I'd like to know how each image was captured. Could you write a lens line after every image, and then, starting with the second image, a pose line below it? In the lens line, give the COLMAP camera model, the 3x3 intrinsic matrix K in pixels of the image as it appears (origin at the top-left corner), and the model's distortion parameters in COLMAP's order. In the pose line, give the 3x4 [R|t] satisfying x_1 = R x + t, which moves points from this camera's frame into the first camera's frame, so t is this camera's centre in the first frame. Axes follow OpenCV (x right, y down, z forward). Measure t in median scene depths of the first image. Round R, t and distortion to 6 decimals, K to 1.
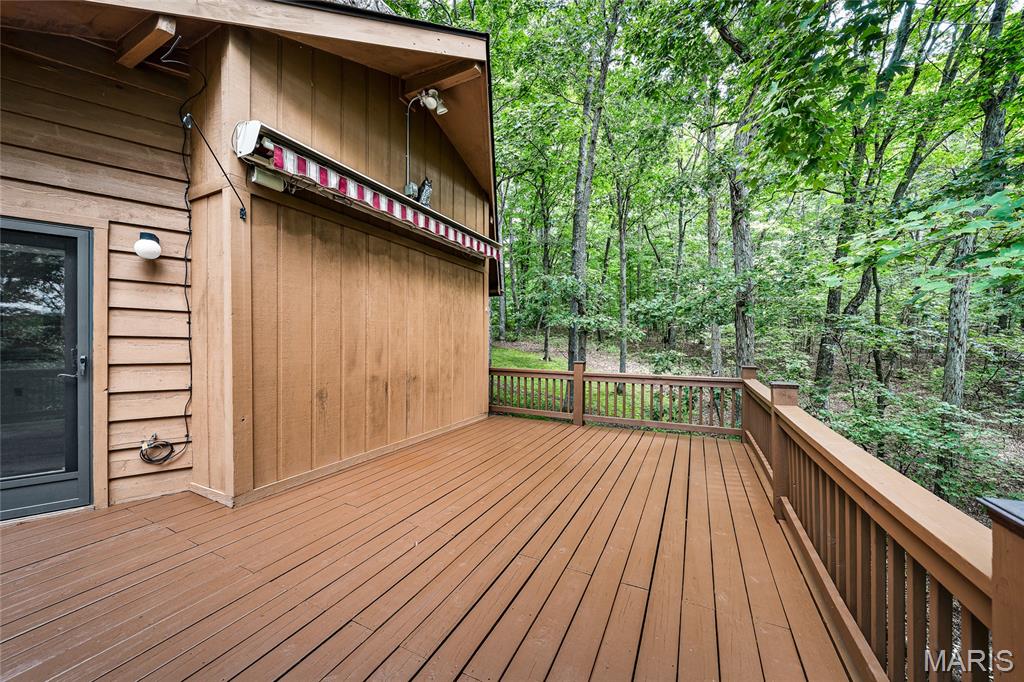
lens RADIAL K [[363.0, 0, 512.9], [0, 363.0, 340.6], [0, 0, 1]] dist [0.000020, 0.000008]
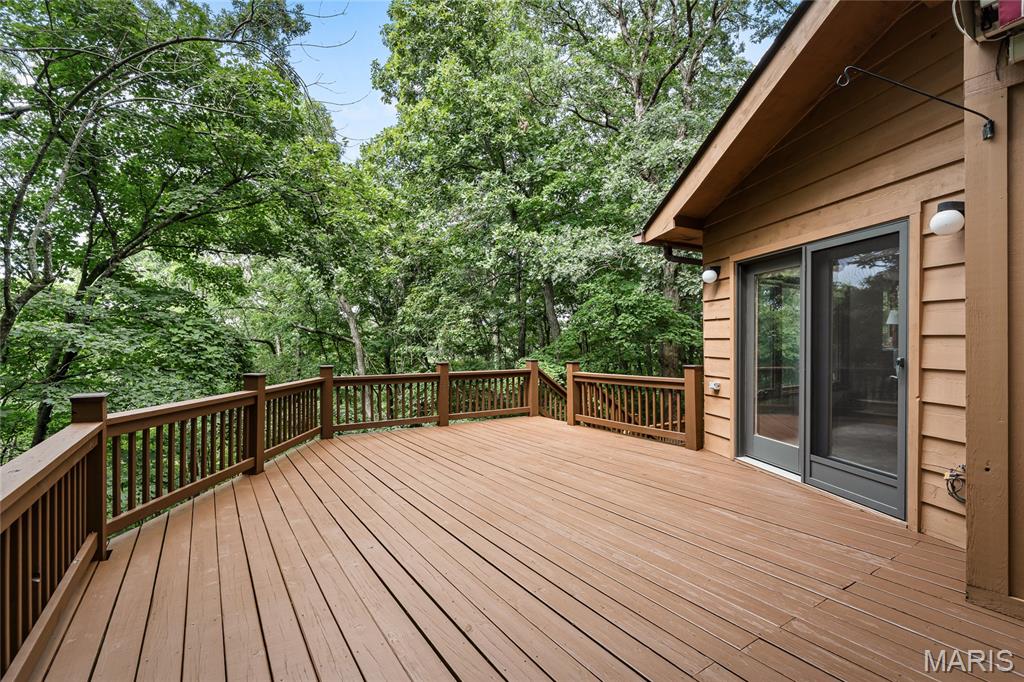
lens RADIAL K [[466.0, 0, 511.5], [0, 466.0, 343.8], [0, 0, 1]] dist [0.001479, 0.000096]
pose [[-0.498339, -0.004850, -0.866969, 0.337813], [0.002720, 0.999971, -0.007158, 0.012554], [0.866978, -0.005925, -0.498311, 0.714279]]
